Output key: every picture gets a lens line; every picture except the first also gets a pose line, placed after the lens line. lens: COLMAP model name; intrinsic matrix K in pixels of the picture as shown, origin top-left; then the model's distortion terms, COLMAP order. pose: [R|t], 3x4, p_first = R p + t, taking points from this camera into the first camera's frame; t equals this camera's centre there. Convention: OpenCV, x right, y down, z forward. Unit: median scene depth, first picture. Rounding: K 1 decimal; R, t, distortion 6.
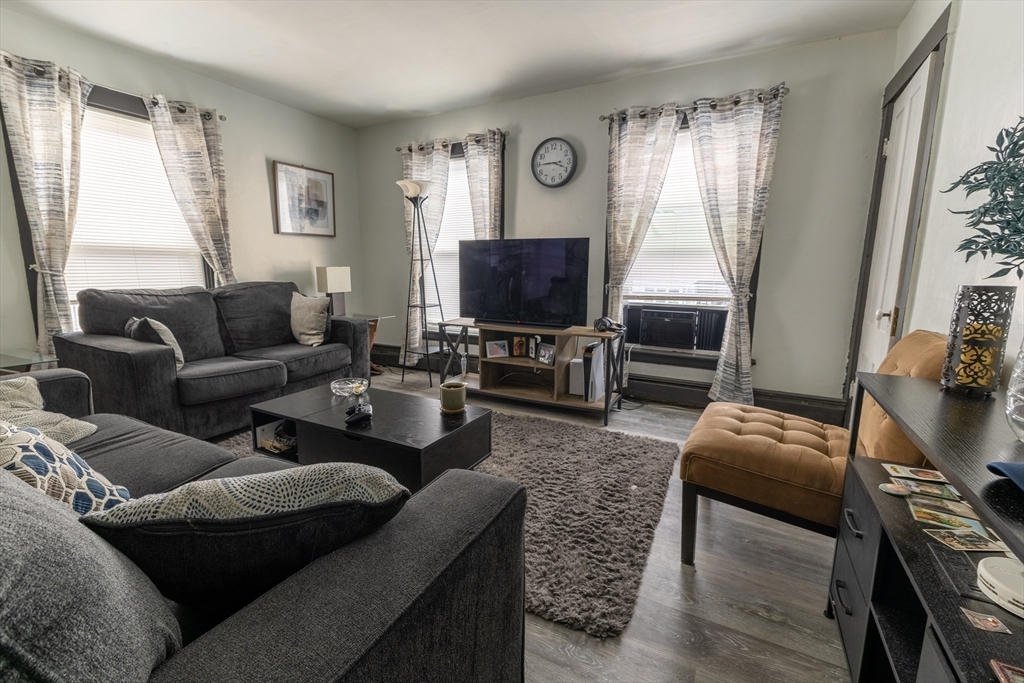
lens RADIAL K [[441.4, 0, 512.4], [0, 441.4, 338.6], [0, 0, 1]] dist [-0.000335, -0.000614]
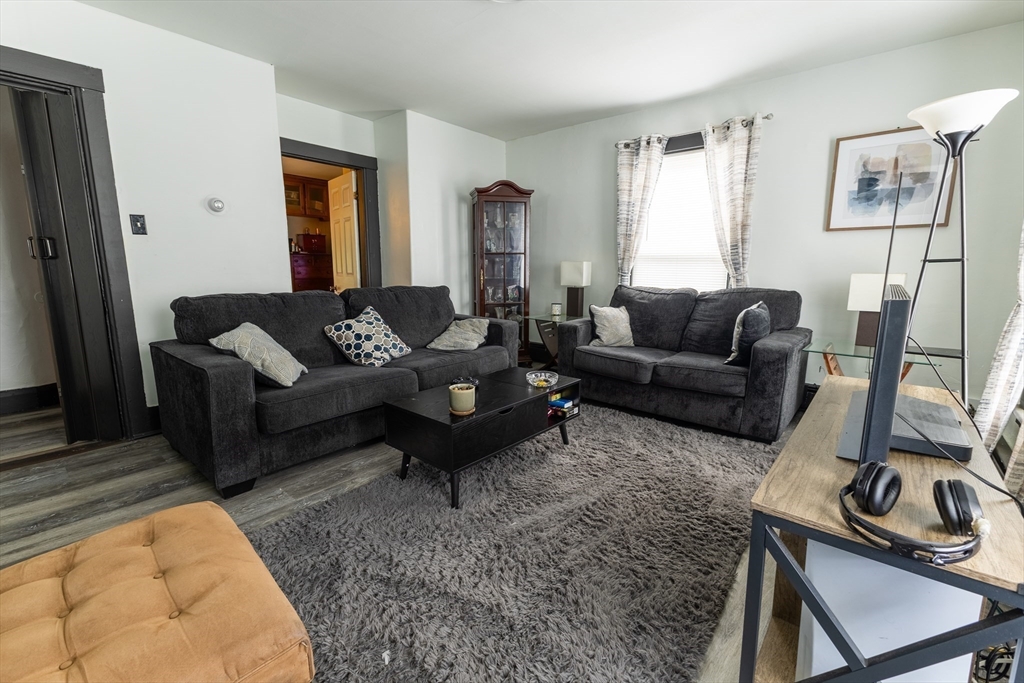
lens RADIAL K [[441.4, 0, 512.4], [0, 441.4, 338.6], [0, 0, 1]] dist [-0.000335, -0.000614]
pose [[-0.219016, 0.152488, -0.963732, 0.457103], [-0.164907, 0.967719, 0.190596, -0.123729], [0.961685, 0.200669, -0.186800, 0.733858]]
